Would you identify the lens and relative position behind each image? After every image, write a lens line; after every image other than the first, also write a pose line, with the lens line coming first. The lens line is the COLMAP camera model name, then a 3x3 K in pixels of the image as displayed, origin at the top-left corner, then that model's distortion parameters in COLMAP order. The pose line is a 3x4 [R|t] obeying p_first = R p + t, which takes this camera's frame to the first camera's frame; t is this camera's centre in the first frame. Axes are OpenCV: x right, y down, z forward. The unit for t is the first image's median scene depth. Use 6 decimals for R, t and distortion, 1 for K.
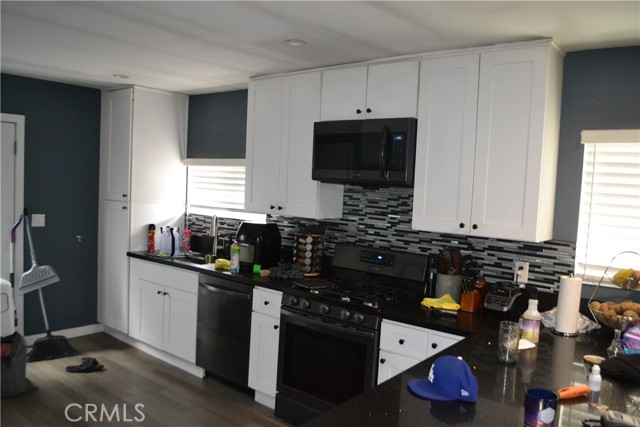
lens RADIAL K [[518.3, 0, 320.0], [0, 518.3, 213.5], [0, 0, 1]] dist [-0.069066, -0.004237]
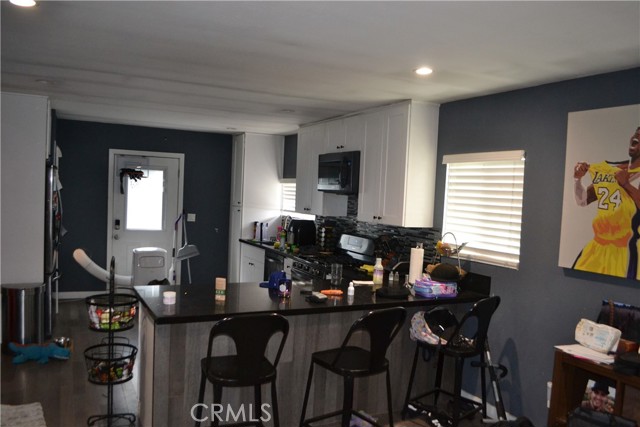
lens RADIAL K [[518.3, 0, 320.0], [0, 518.3, 213.5], [0, 0, 1]] dist [-0.069066, -0.004237]
pose [[0.912468, 0.011277, -0.408993, 0.590928], [-0.027771, 0.999022, -0.034411, 0.054474], [0.408205, 0.042757, 0.911888, -0.407038]]
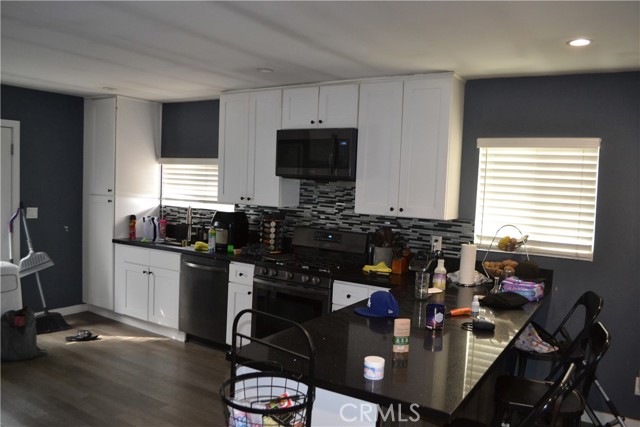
lens RADIAL K [[518.3, 0, 320.0], [0, 518.3, 213.5], [0, 0, 1]] dist [-0.069066, -0.004237]
pose [[0.993731, -0.014288, 0.110883, -0.045401], [0.013324, 0.999867, 0.009429, 0.014860], [-0.111003, -0.007893, 0.993789, -0.241121]]
